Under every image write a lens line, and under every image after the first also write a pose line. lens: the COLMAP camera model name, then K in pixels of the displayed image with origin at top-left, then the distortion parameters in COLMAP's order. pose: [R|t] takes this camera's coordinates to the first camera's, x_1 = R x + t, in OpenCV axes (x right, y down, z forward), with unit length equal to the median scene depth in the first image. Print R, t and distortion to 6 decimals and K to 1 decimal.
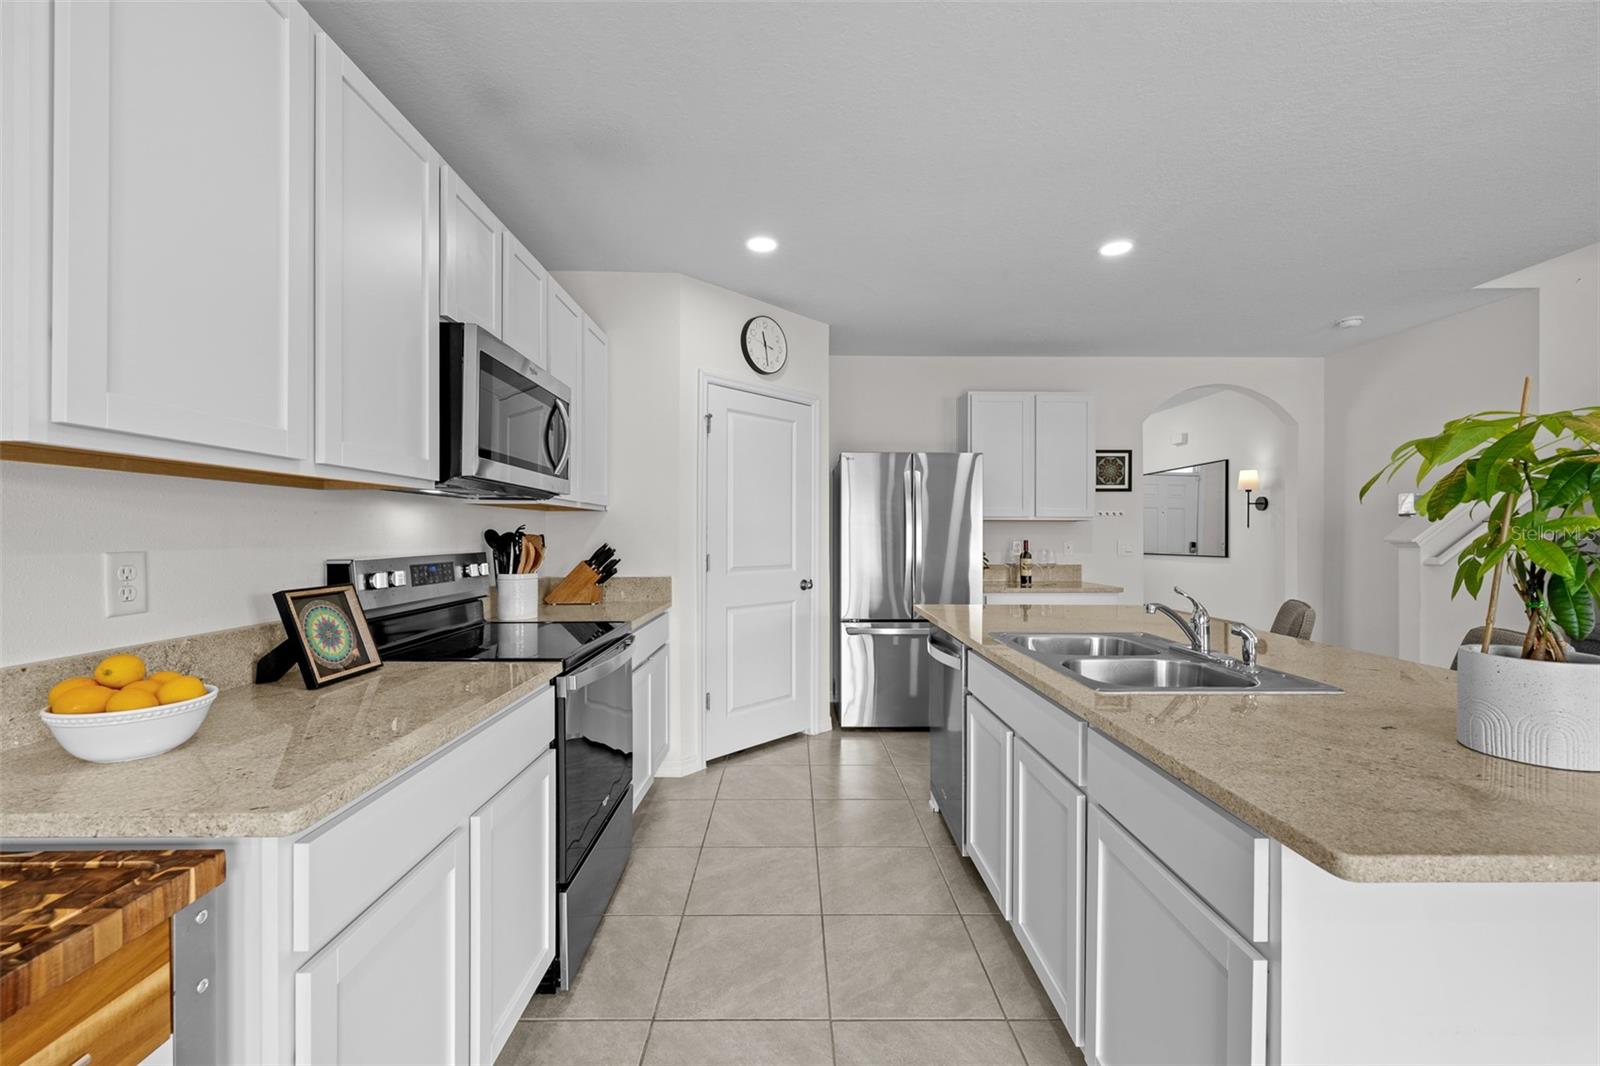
lens RADIAL K [[641.0, 0, 800.0], [0, 641.0, 533.0], [0, 0, 1]] dist [-0.002311, -0.000055]
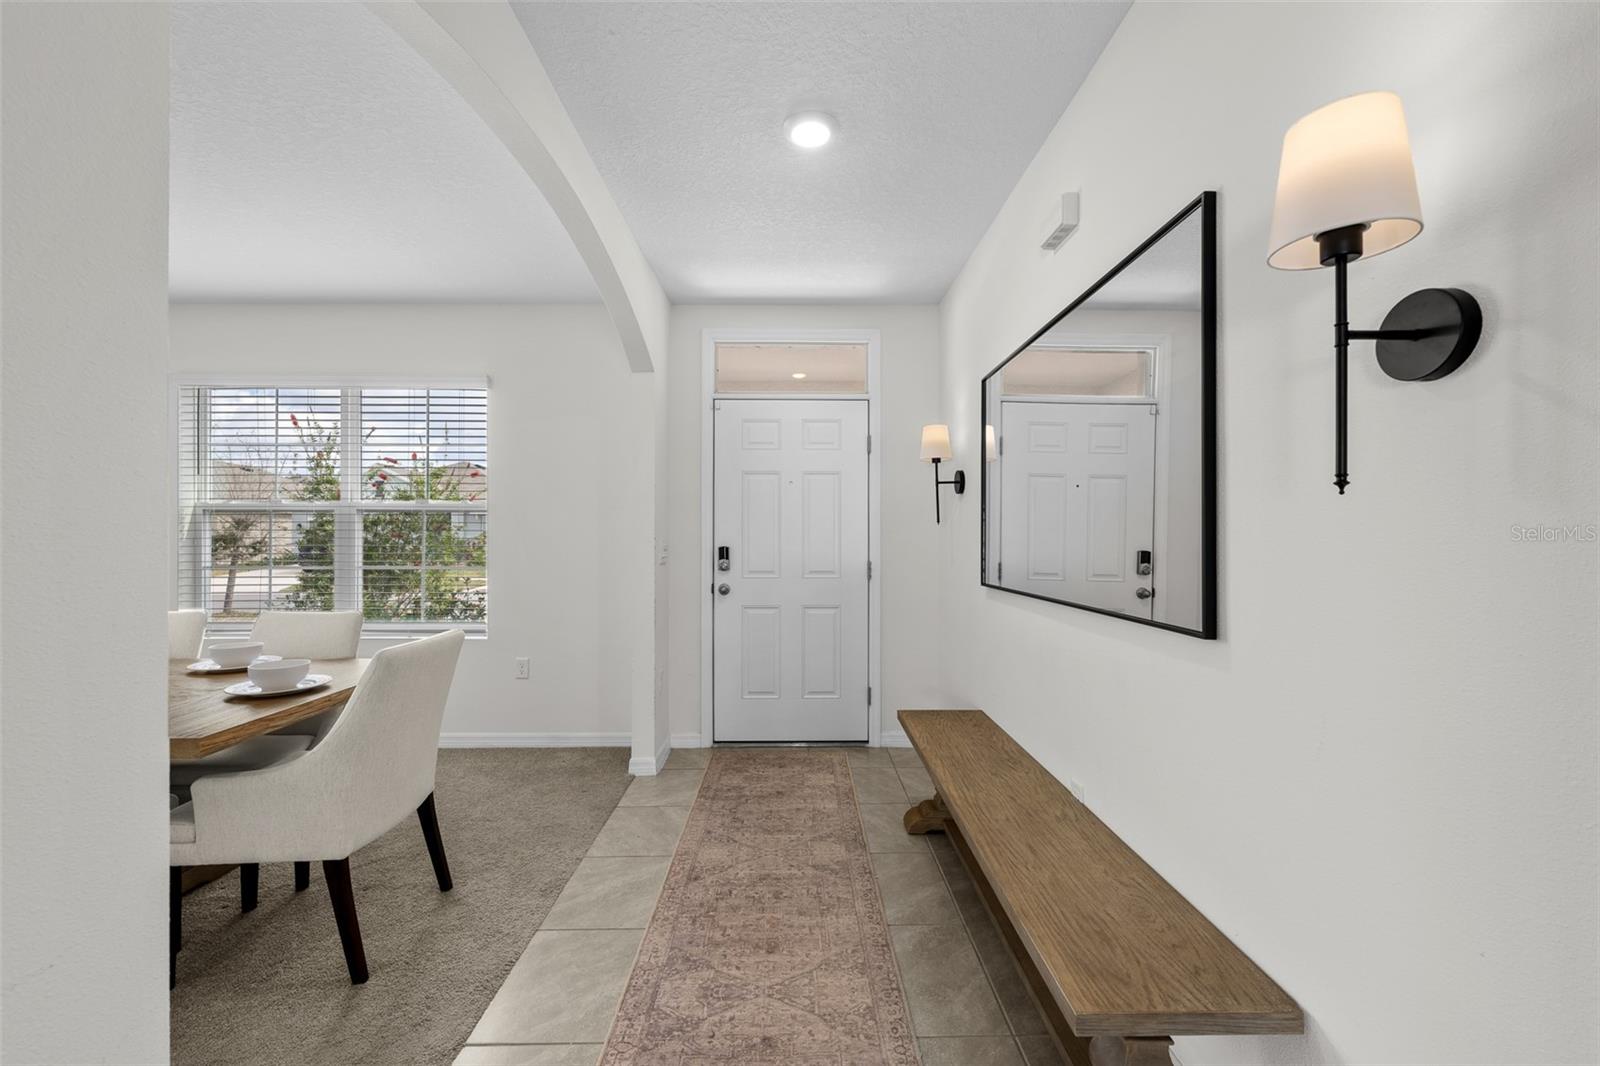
lens RADIAL K [[638.8, 0, 799.7], [0, 638.8, 531.7], [0, 0, 1]] dist [-0.001140, 0.000133]
pose [[0.999994, -0.002593, 0.002158, 0.524238], [0.002601, 0.999990, -0.003644, 0.002212], [-0.002149, 0.003649, 0.999991, 0.779400]]
